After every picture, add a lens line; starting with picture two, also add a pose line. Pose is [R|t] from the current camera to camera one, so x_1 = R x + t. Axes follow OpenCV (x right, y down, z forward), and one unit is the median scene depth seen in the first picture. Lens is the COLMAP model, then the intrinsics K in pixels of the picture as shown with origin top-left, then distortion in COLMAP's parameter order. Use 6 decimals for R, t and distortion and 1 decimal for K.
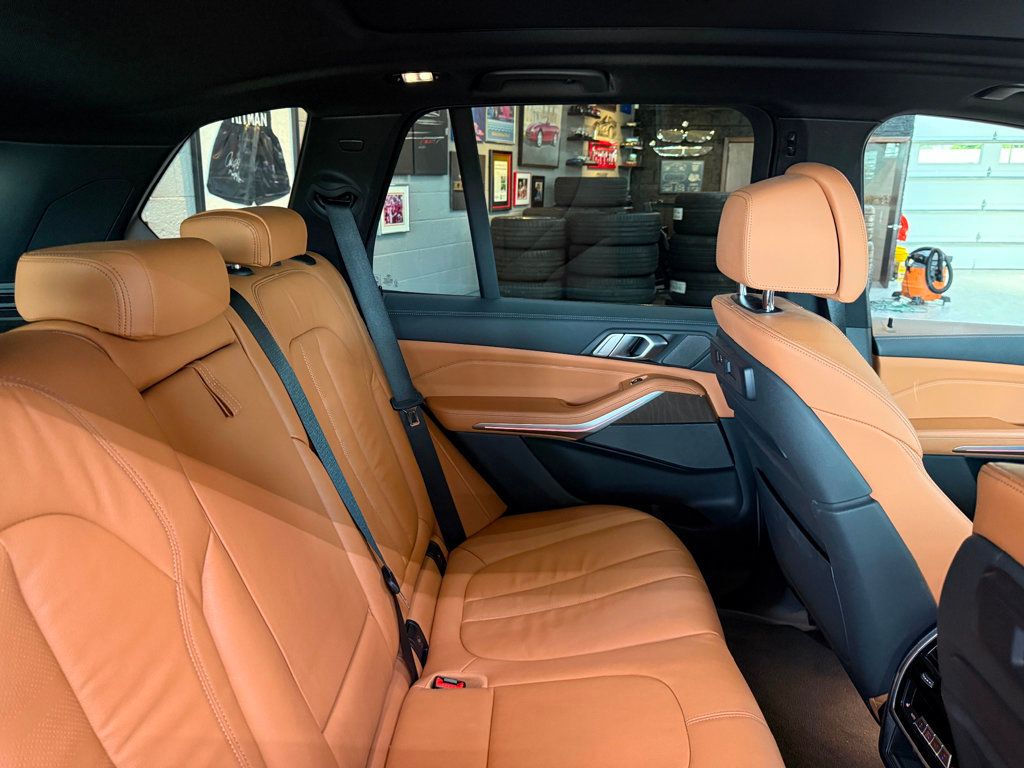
lens RADIAL K [[729.2, 0, 512.8], [0, 729.2, 396.0], [0, 0, 1]] dist [0.012275, -0.025839]
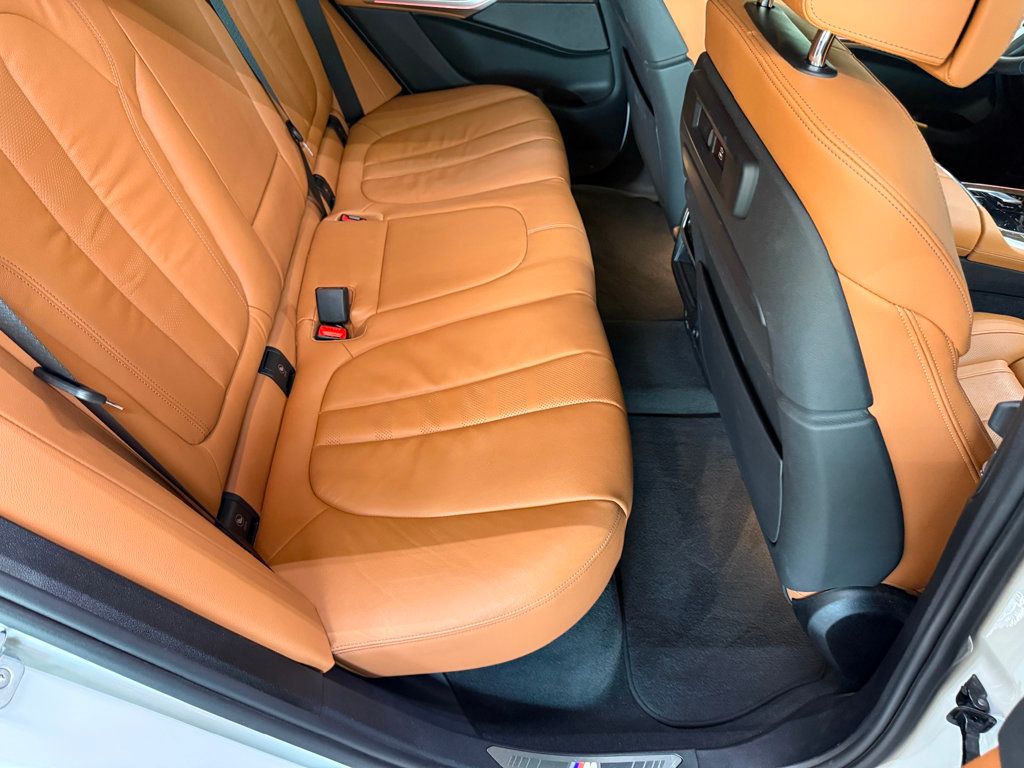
lens RADIAL K [[714.6, 0, 512.9], [0, 714.6, 392.3], [0, 0, 1]] dist [0.028741, -0.033327]
pose [[0.994492, -0.030491, 0.100282, 0.040992], [-0.020849, 0.880089, 0.474351, 0.046086], [-0.102721, -0.473829, 0.874605, -0.190125]]
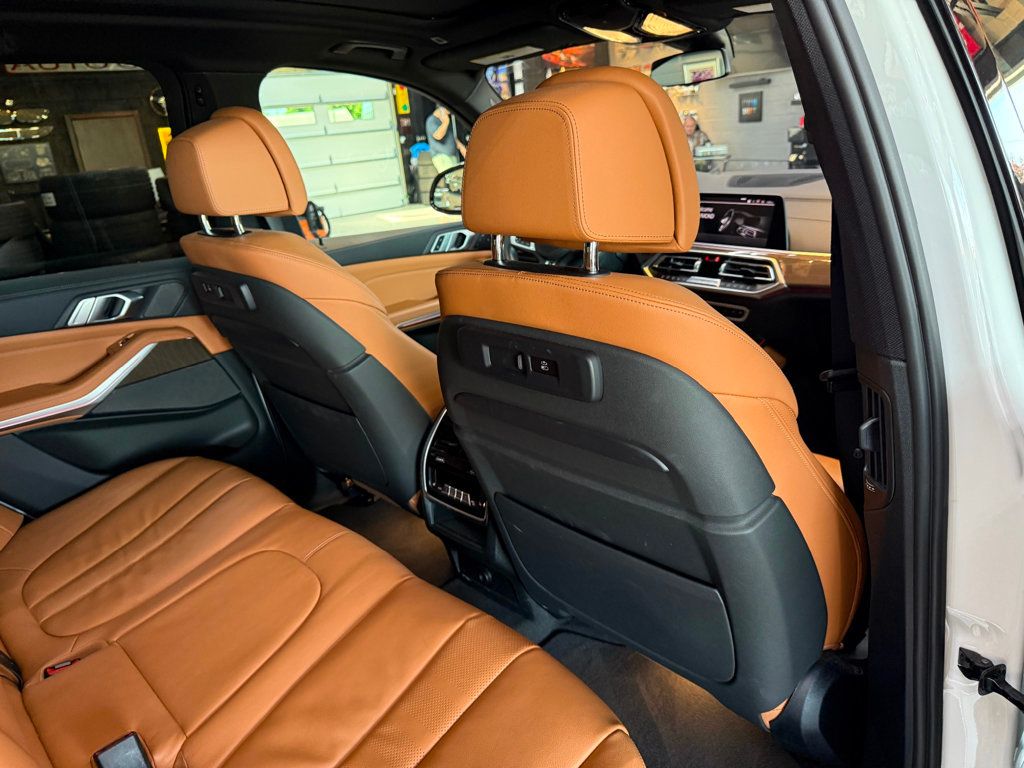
lens RADIAL K [[714.6, 0, 512.9], [0, 714.6, 392.3], [0, 0, 1]] dist [0.028741, -0.033327]
pose [[0.692776, -0.314605, 0.648910, -0.133966], [0.292023, 0.945131, 0.146456, 0.061624], [-0.659381, 0.088035, 0.746636, -0.103500]]
